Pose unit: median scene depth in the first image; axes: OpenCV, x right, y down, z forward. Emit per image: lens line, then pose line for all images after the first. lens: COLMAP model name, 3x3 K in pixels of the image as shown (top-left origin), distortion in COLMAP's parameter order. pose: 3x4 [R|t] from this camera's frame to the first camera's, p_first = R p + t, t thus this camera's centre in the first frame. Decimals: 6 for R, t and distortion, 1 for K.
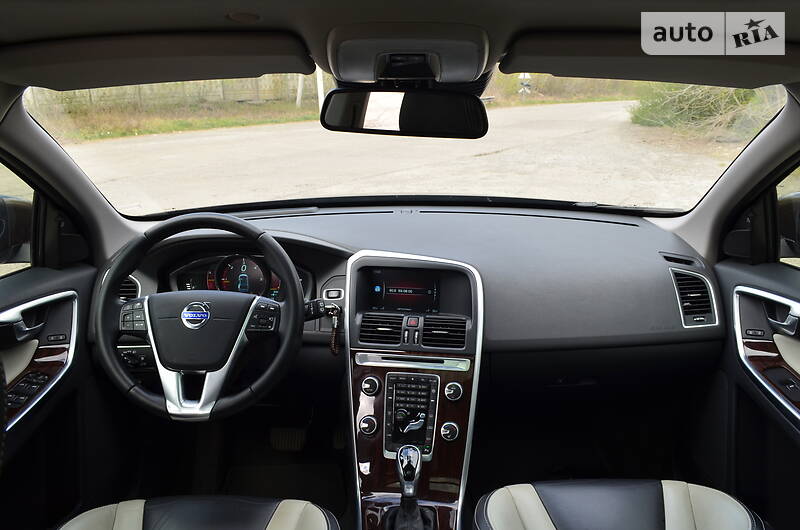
lens RADIAL K [[626.5, 0, 400.0], [0, 626.5, 265.0], [0, 0, 1]] dist [-0.079996, 0.005717]
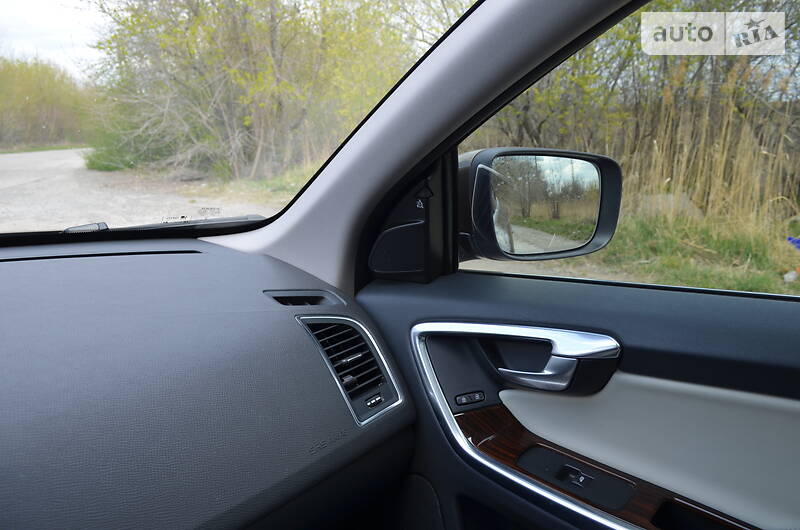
lens RADIAL K [[626.5, 0, 400.0], [0, 626.5, 265.0], [0, 0, 1]] dist [-0.079996, 0.005717]
pose [[0.678589, -0.138378, 0.721365, 0.103457], [0.194988, 0.980794, 0.004718, -0.019623], [-0.708164, 0.137456, 0.692539, 0.476301]]
